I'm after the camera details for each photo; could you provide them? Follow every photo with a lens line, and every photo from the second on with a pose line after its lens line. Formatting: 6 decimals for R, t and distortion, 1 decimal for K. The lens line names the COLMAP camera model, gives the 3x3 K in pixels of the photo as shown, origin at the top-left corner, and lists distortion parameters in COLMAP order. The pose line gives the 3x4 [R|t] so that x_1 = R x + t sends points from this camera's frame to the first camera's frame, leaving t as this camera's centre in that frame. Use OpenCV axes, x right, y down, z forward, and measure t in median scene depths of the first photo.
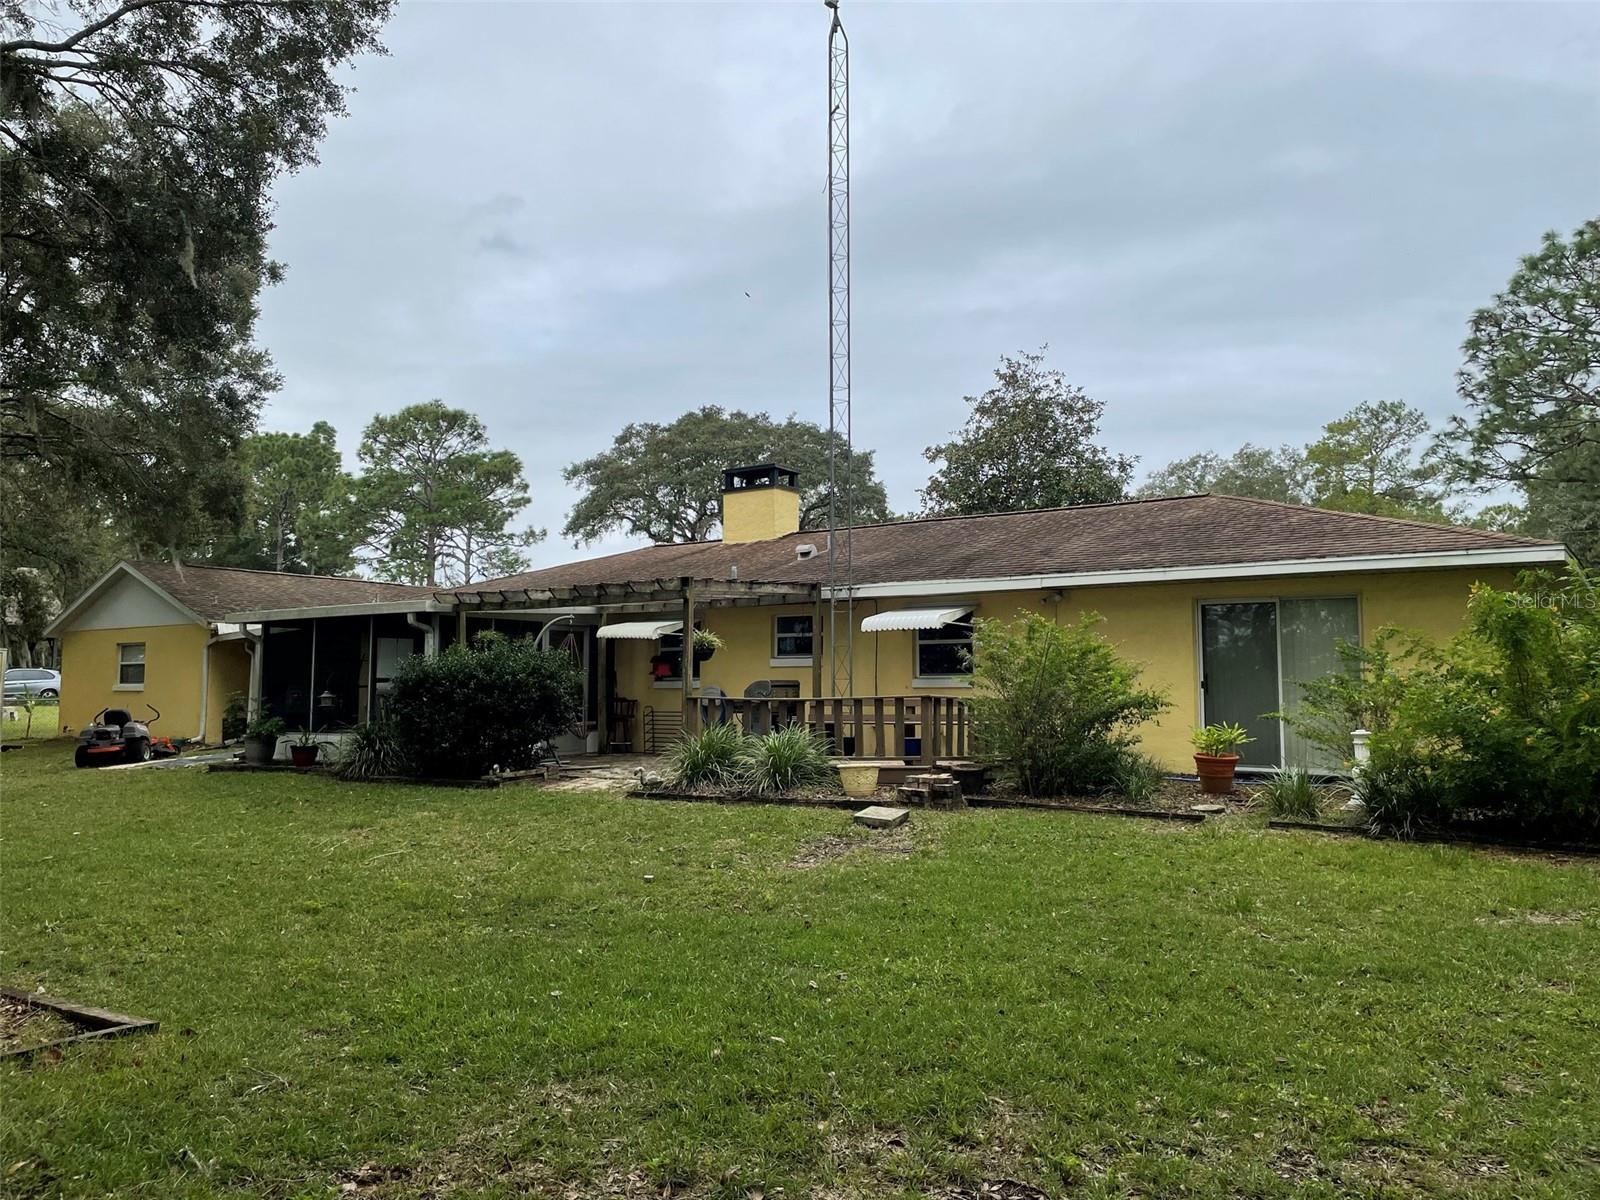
lens RADIAL K [[1194.6, 0, 807.9], [0, 1194.6, 602.0], [0, 0, 1]] dist [0.054093, -0.074288]
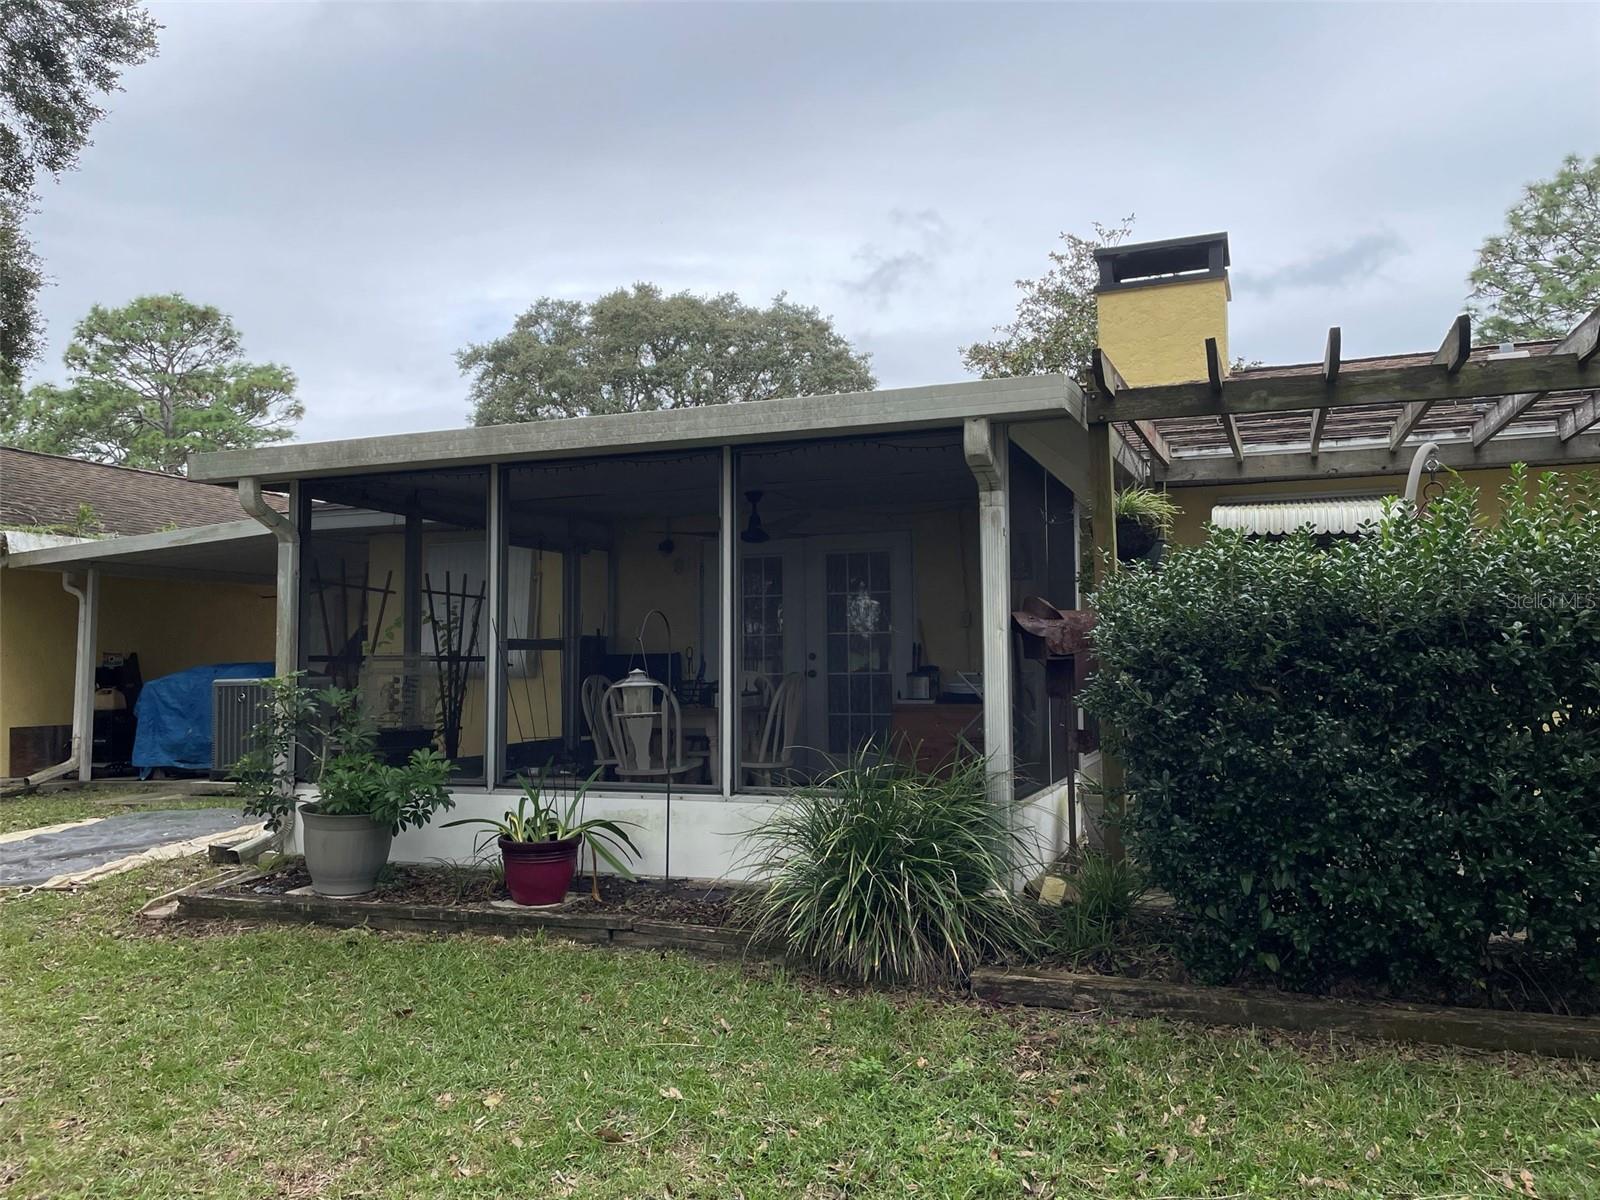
lens RADIAL K [[1194.6, 0, 794.7], [0, 1194.6, 599.7], [0, 0, 1]] dist [0.054093, -0.074288]
pose [[0.974072, 0.006499, 0.226144, -0.102221], [-0.010581, 0.999802, 0.016841, 0.012064], [-0.225990, -0.018797, 0.973948, 0.160695]]
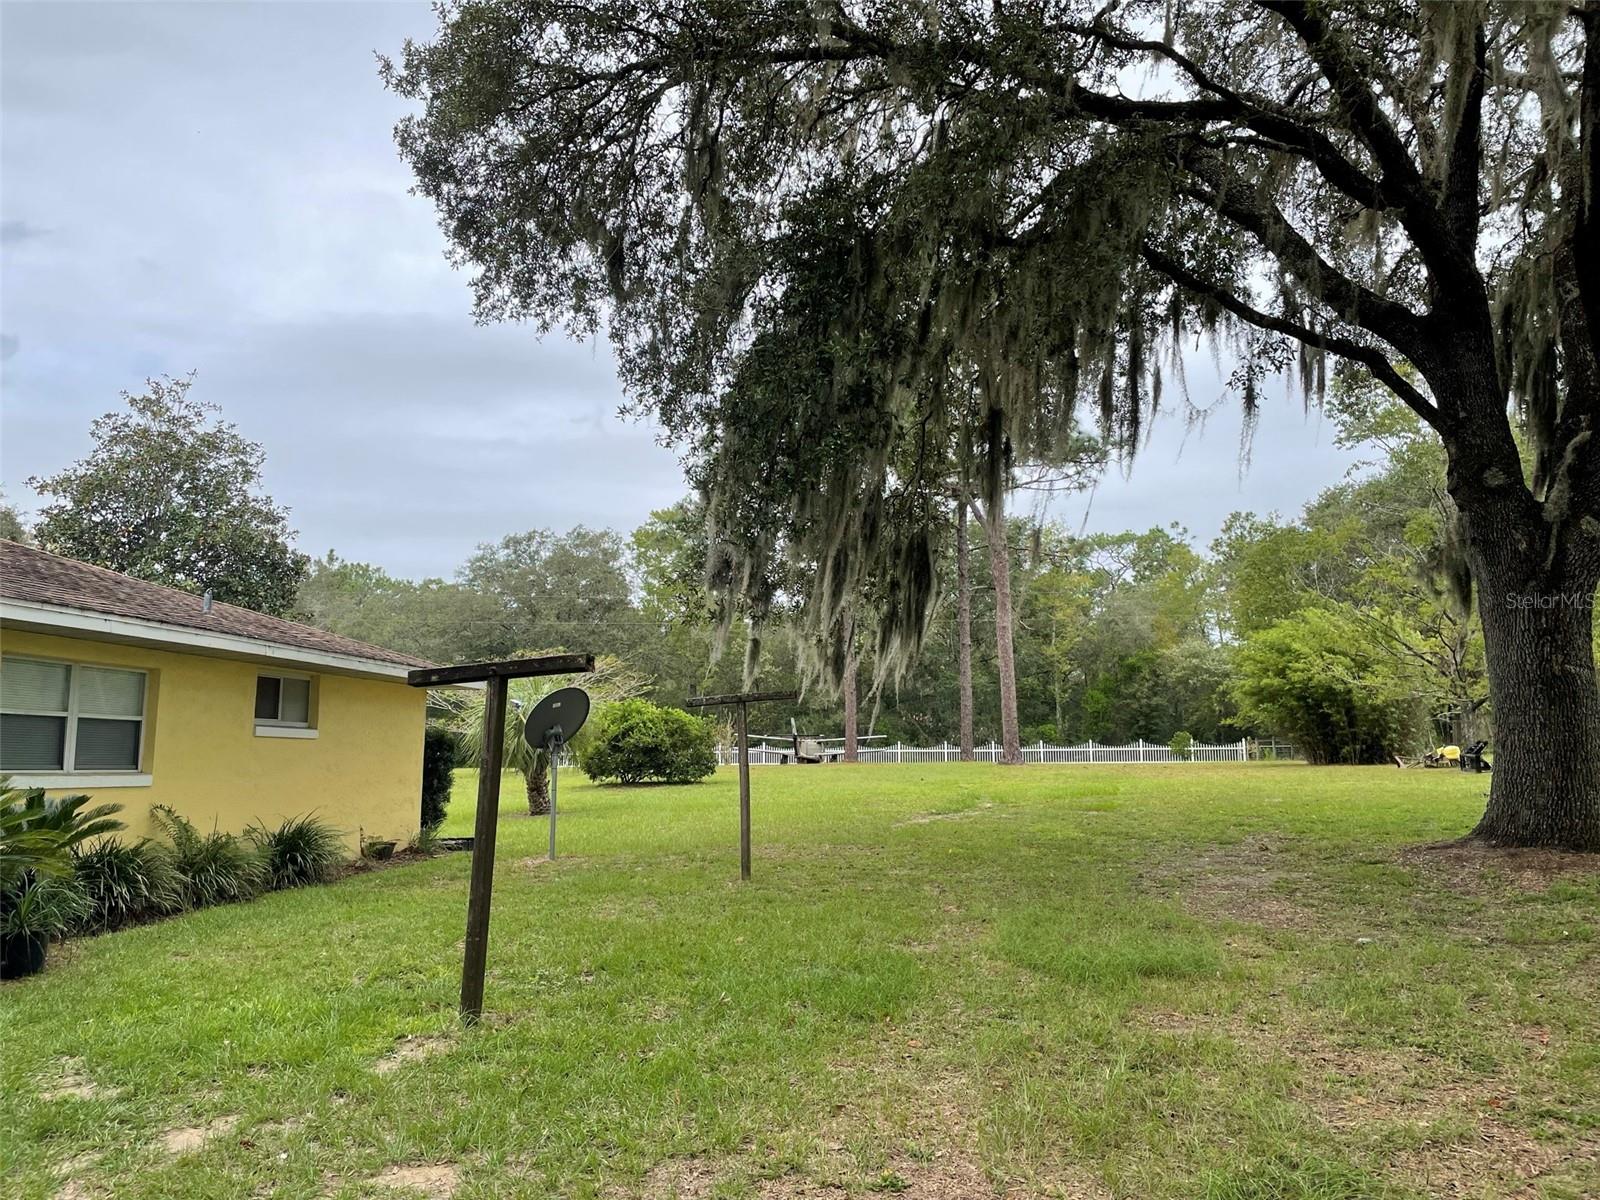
lens RADIAL K [[1194.6, 0, 806.1], [0, 1194.6, 591.5], [0, 0, 1]] dist [0.054093, -0.074288]
pose [[0.898433, 0.058517, 0.435194, 0.118387], [-0.026784, 0.996538, -0.078702, -0.000079], [-0.438292, 0.059052, 0.896890, 0.021765]]
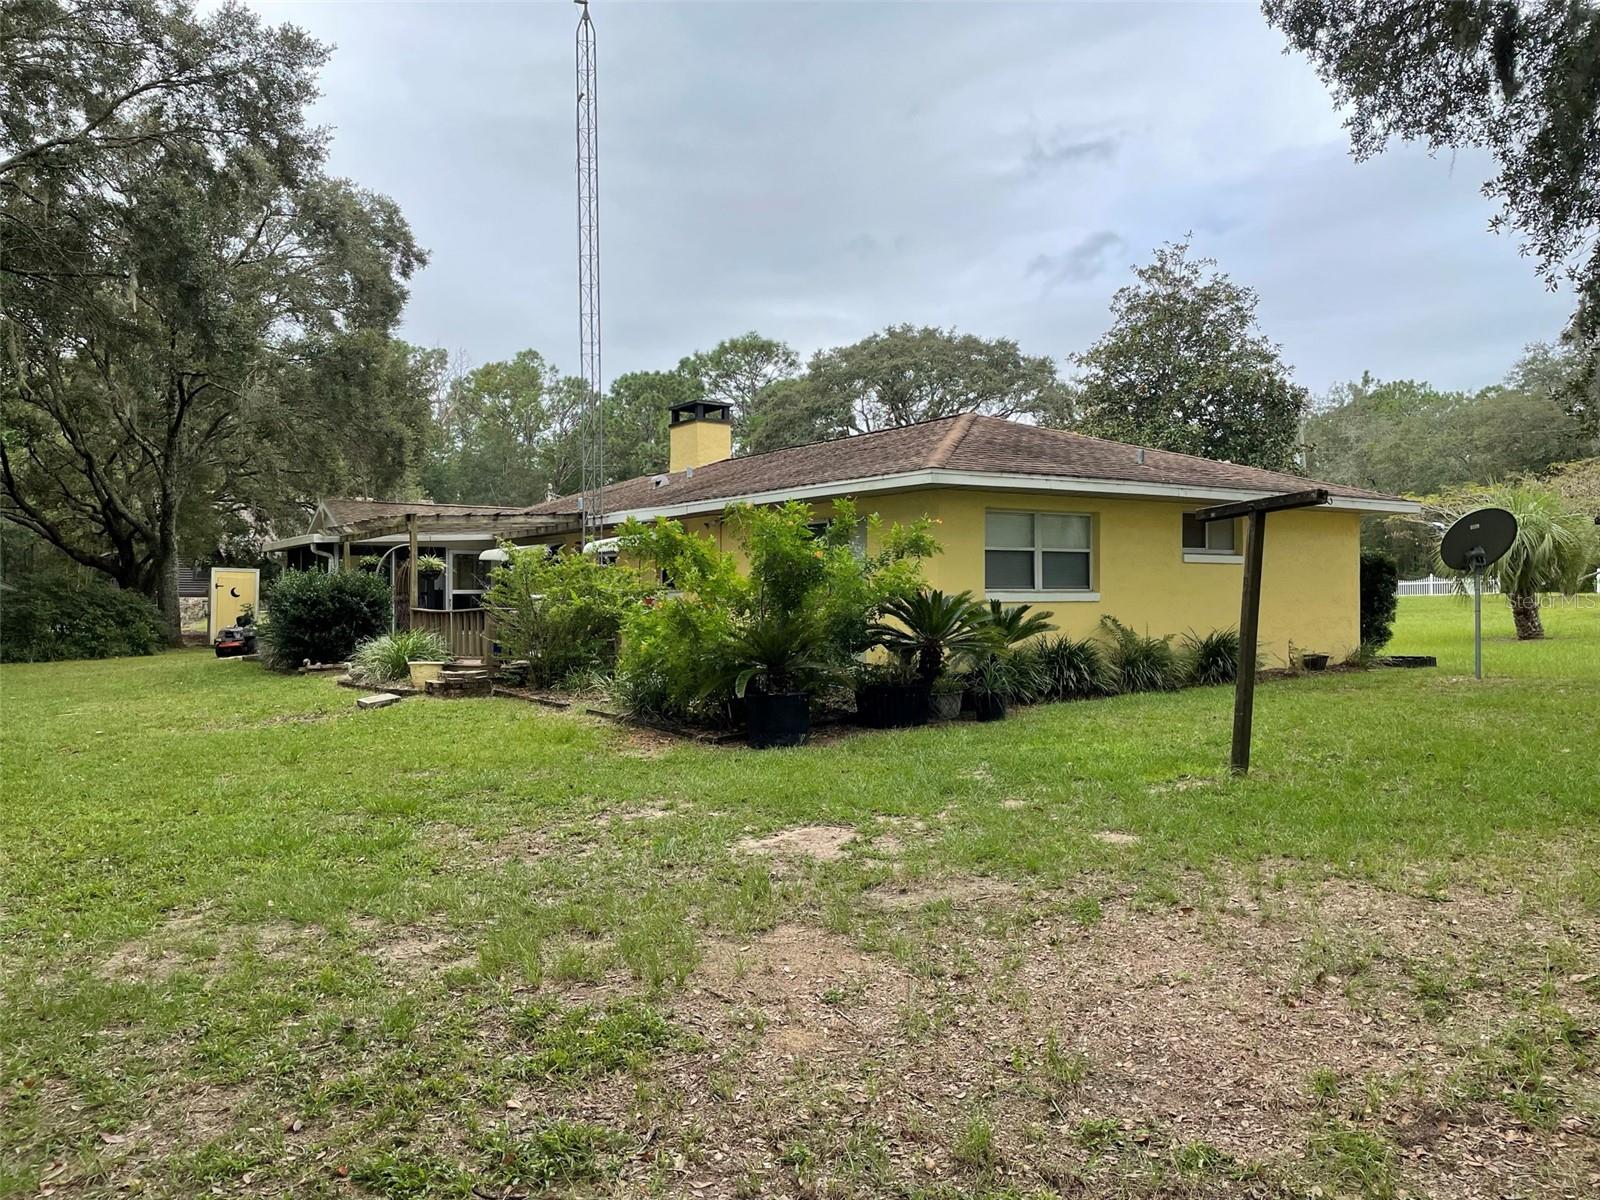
lens RADIAL K [[1194.6, 0, 797.9], [0, 1194.6, 599.7], [0, 0, 1]] dist [0.054093, -0.074288]
pose [[0.928817, -0.003207, -0.370524, 0.137412], [0.031145, 0.997100, 0.069442, -0.000980], [0.369227, -0.076039, 0.926223, -0.005090]]
